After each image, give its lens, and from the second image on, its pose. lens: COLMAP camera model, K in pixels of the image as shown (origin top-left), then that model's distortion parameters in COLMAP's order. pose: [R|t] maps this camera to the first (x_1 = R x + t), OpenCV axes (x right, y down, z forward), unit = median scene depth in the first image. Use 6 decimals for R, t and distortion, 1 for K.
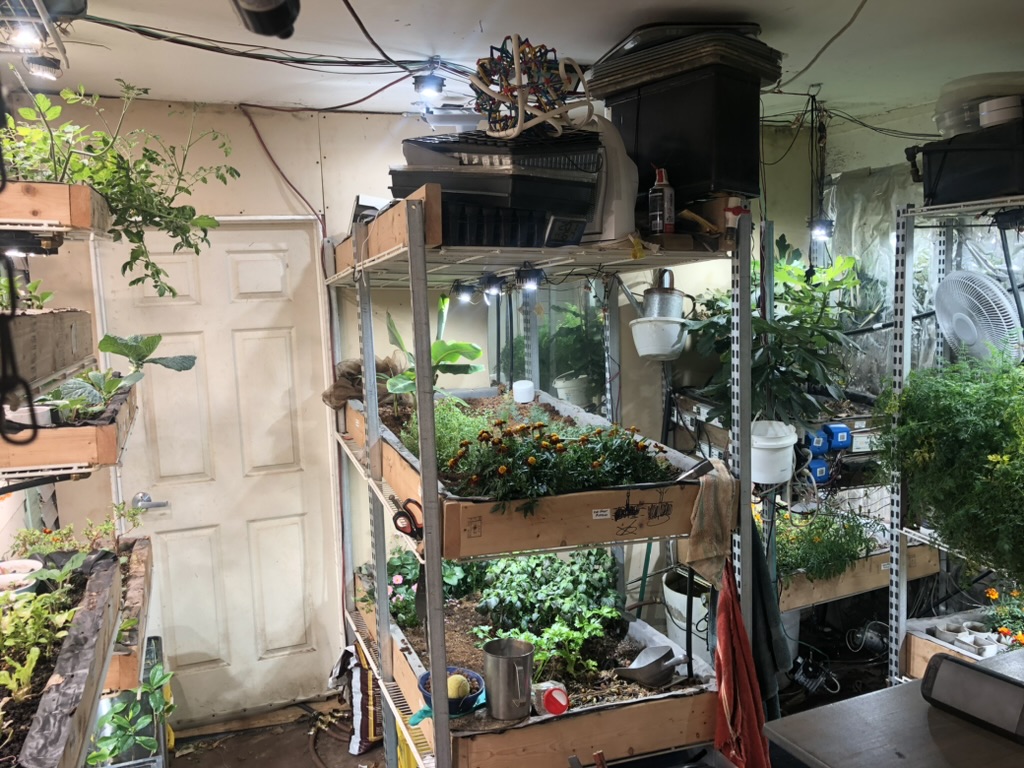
lens RADIAL K [[840.6, 0, 509.3], [0, 840.6, 382.2], [0, 0, 1]] dist [0.009690, 0.010788]
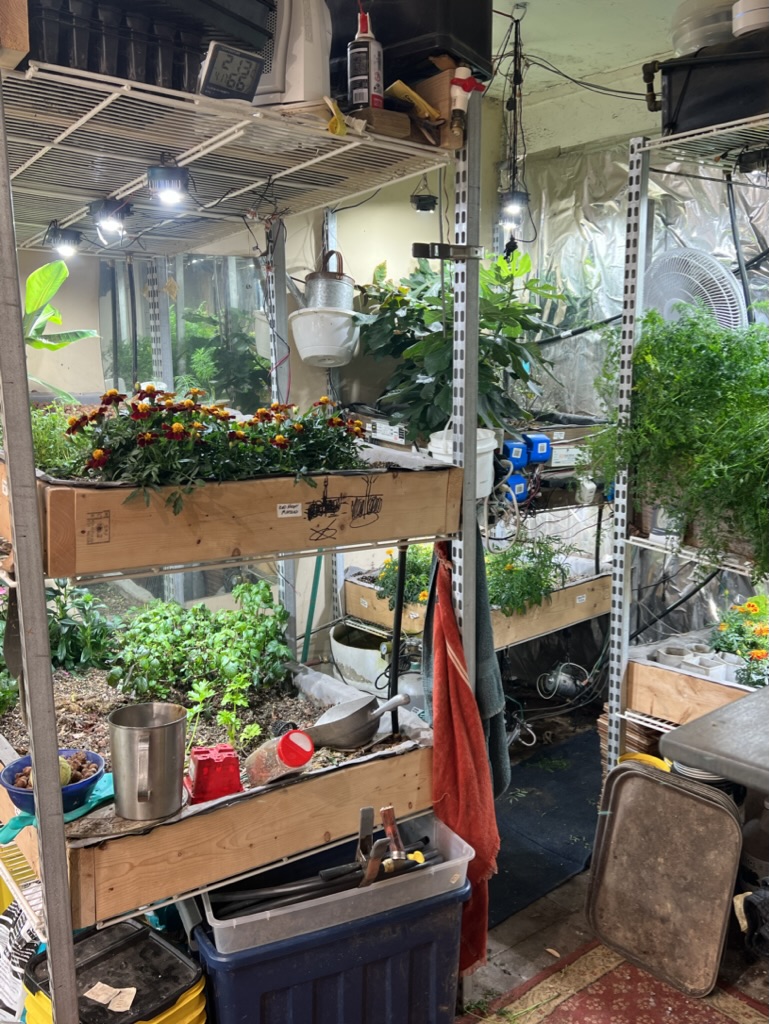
lens RADIAL K [[892.1, 0, 389.2], [0, 892.1, 512.3], [0, 0, 1]] dist [0.053020, -0.055986]
pose [[0.956760, -0.022081, 0.290041, -0.021158], [0.006673, 0.998518, 0.054003, 0.096400], [-0.290803, -0.049732, 0.955489, 0.211802]]
